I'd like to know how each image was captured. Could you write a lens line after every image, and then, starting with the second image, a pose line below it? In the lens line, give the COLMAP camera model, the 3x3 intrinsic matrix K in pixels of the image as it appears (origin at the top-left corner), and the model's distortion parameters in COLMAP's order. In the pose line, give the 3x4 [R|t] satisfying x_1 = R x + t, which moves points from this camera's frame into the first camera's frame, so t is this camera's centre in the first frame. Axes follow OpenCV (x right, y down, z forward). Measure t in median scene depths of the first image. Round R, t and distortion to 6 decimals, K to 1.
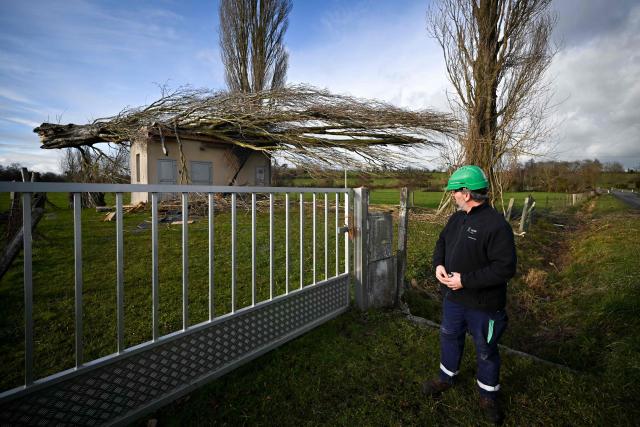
lens RADIAL K [[442.6, 0, 320.0], [0, 442.6, 213.5], [0, 0, 1]] dist [-0.001924, -0.001164]
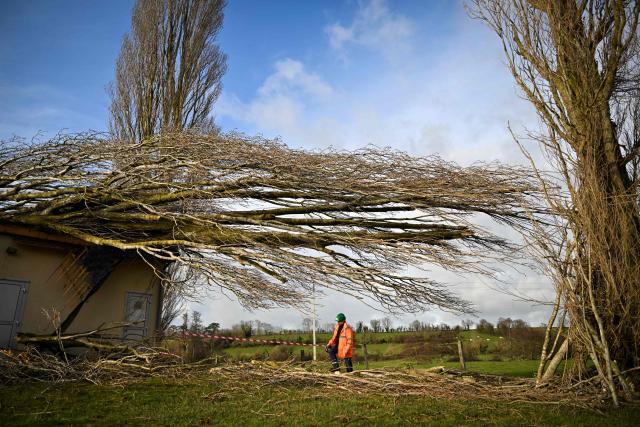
lens RADIAL K [[442.6, 0, 320.0], [0, 442.6, 213.5], [0, 0, 1]] dist [-0.001924, -0.001164]
pose [[0.996639, 0.011057, 0.081172, 0.021223], [0.025121, 0.901866, -0.431284, 0.027285], [-0.077975, 0.431873, 0.898557, 0.530447]]
